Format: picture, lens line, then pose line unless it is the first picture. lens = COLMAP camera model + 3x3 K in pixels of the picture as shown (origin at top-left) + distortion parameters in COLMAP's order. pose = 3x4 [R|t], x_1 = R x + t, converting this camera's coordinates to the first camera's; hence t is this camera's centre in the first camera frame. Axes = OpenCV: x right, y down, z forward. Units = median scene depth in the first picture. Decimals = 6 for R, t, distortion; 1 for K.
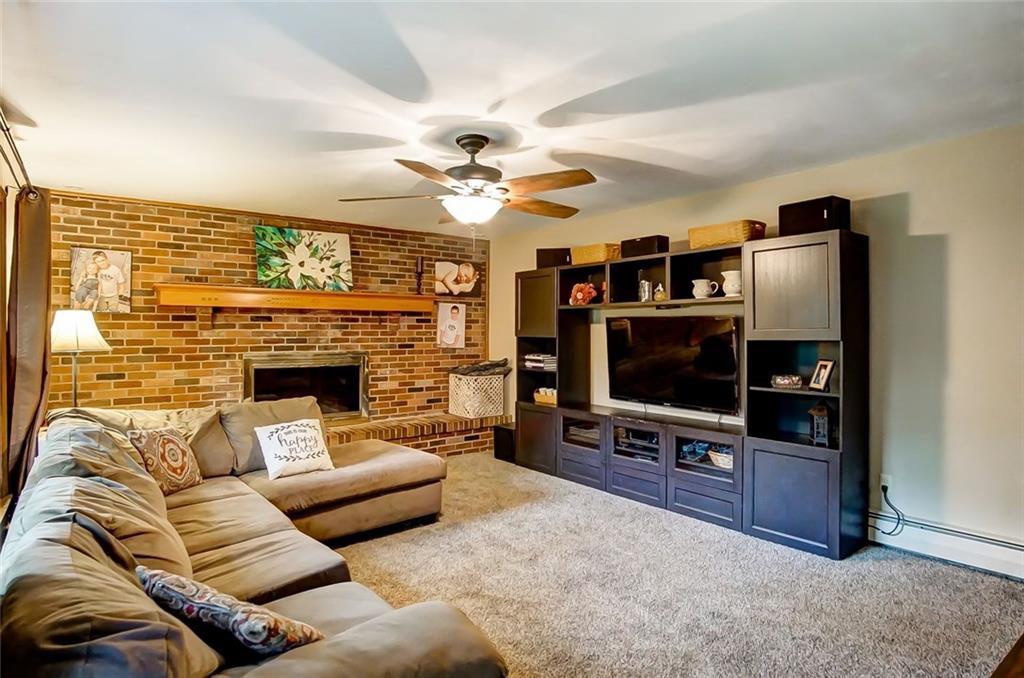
lens RADIAL K [[568.2, 0, 506.3], [0, 568.2, 338.0], [0, 0, 1]] dist [-0.036882, 0.014947]
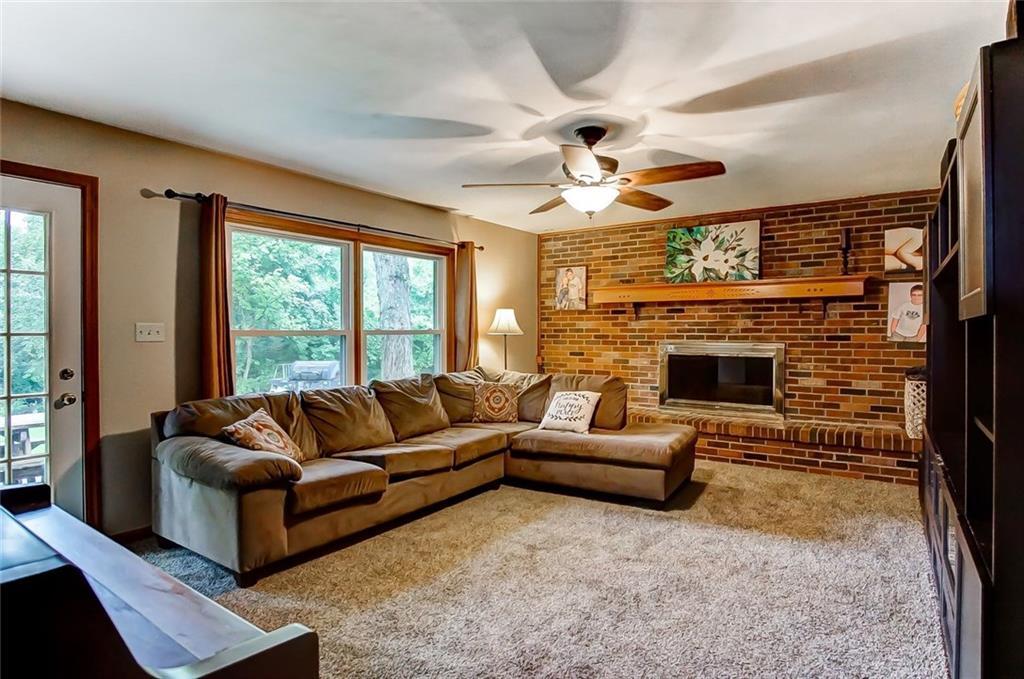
lens RADIAL K [[568.2, 0, 506.3], [0, 568.2, 338.5], [0, 0, 1]] dist [-0.036882, 0.014947]
pose [[0.290759, 0.013907, -0.956695, 0.541053], [-0.009742, 0.999886, 0.011574, 0.011429], [0.956747, 0.005955, 0.290861, 0.330822]]
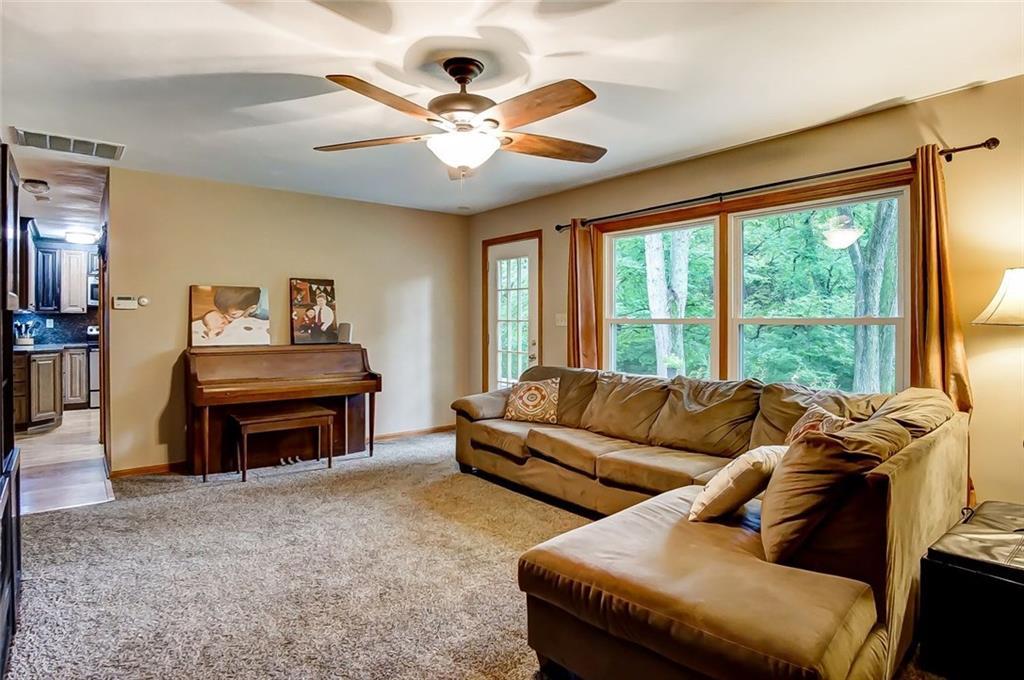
lens RADIAL K [[568.2, 0, 506.3], [0, 568.2, 339.0], [0, 0, 1]] dist [-0.036882, 0.014947]
pose [[-0.999884, -0.001222, -0.015159, -0.066520], [-0.001800, 0.999269, 0.038179, 0.010795], [0.015101, 0.038202, -0.999156, 1.101270]]
